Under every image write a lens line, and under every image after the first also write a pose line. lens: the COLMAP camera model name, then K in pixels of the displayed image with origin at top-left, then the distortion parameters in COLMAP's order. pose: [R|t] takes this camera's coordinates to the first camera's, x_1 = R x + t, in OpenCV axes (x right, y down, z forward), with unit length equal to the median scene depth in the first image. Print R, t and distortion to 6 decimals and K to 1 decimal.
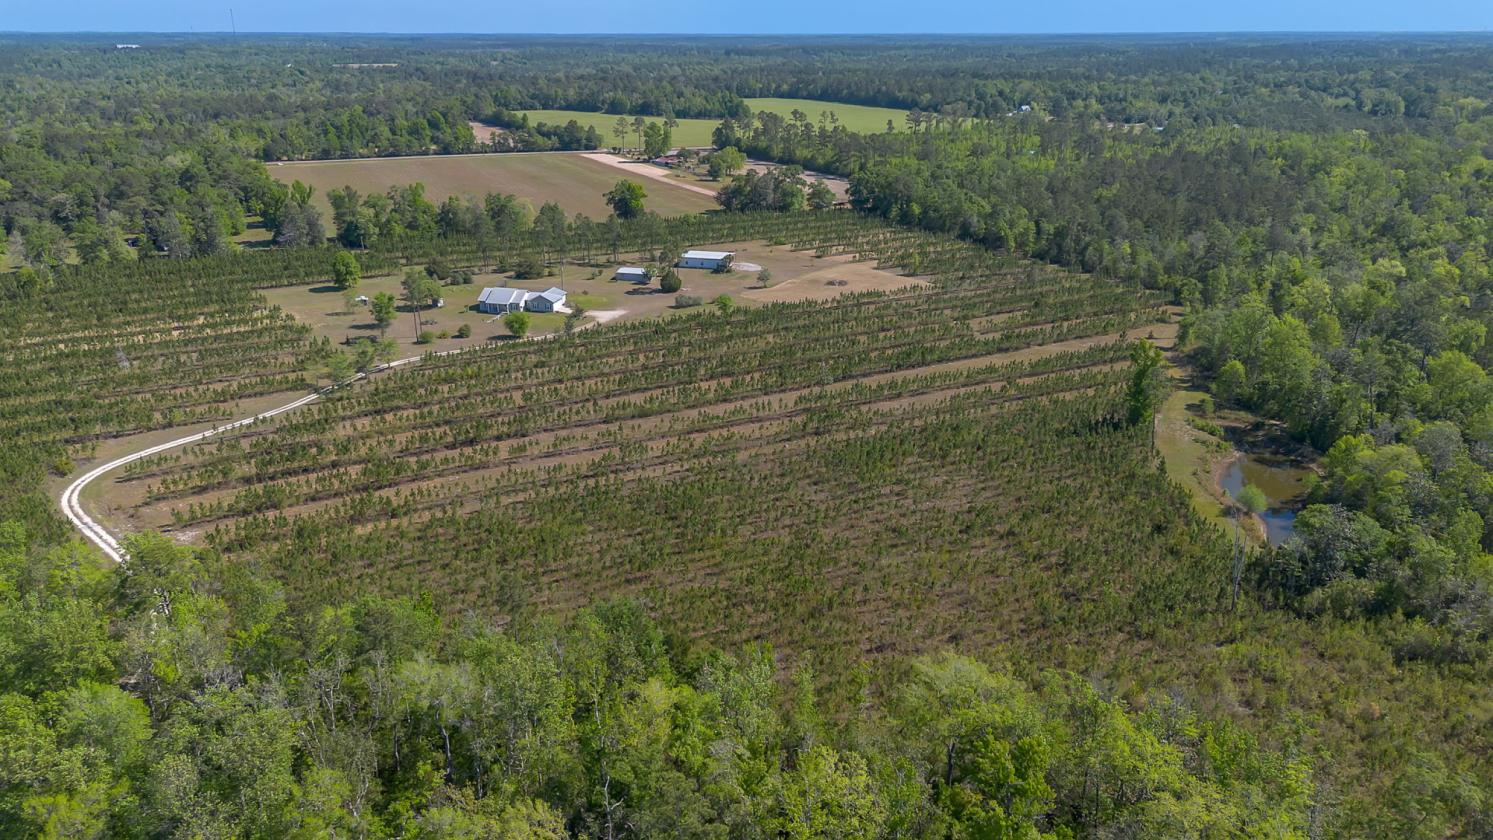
lens RADIAL K [[1056.5, 0, 746.5], [0, 1056.5, 420.0], [0, 0, 1]] dist [0.060832, -0.057953]
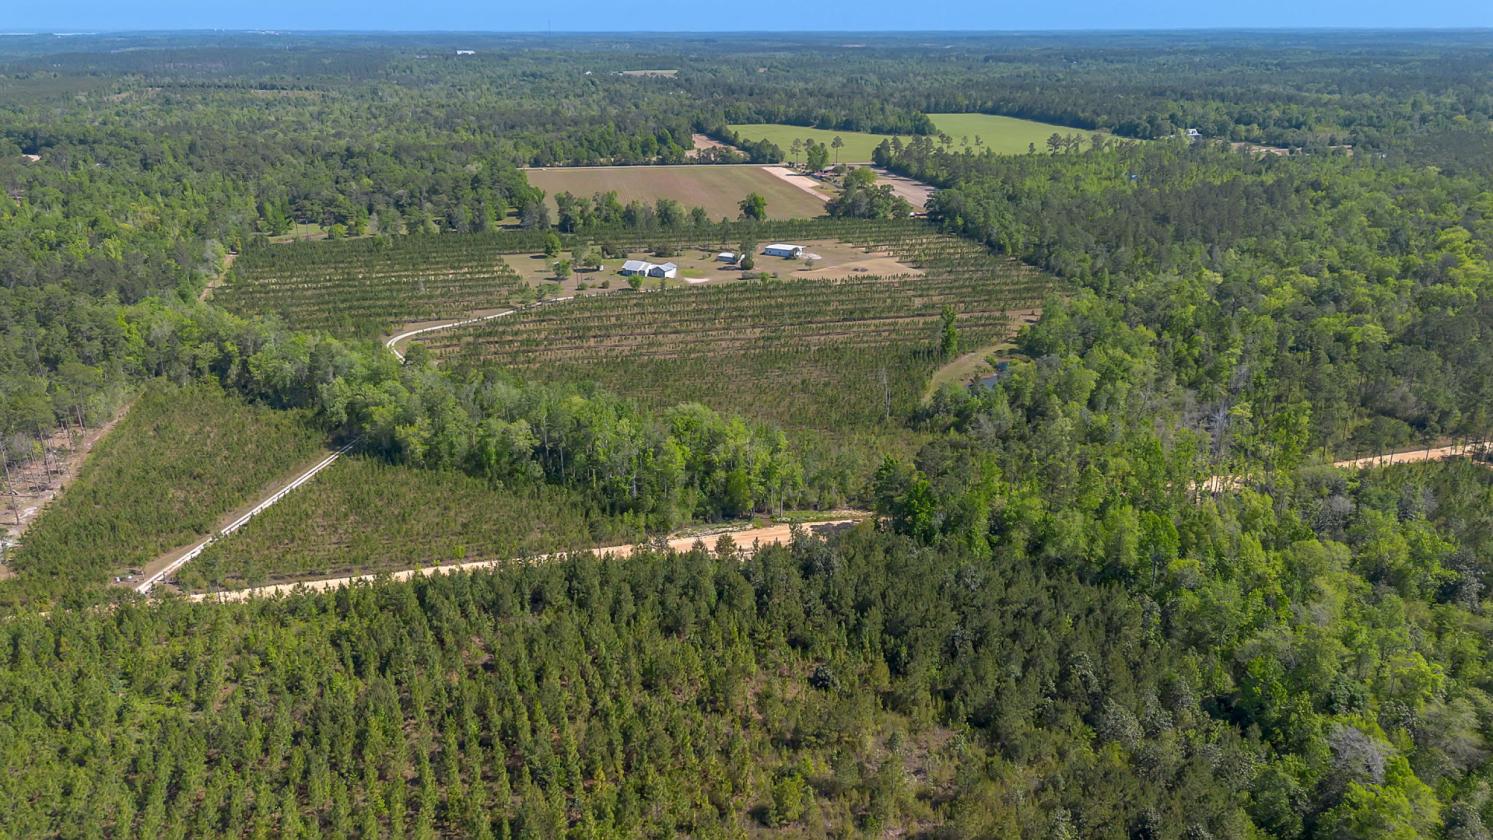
lens RADIAL K [[1056.5, 0, 746.5], [0, 1056.5, 420.0], [0, 0, 1]] dist [0.060832, -0.057953]
pose [[0.966788, 0.087918, -0.239981, 0.274450], [-0.087028, 0.996103, 0.014325, 0.063949], [0.240306, 0.007036, 0.970672, -0.420780]]
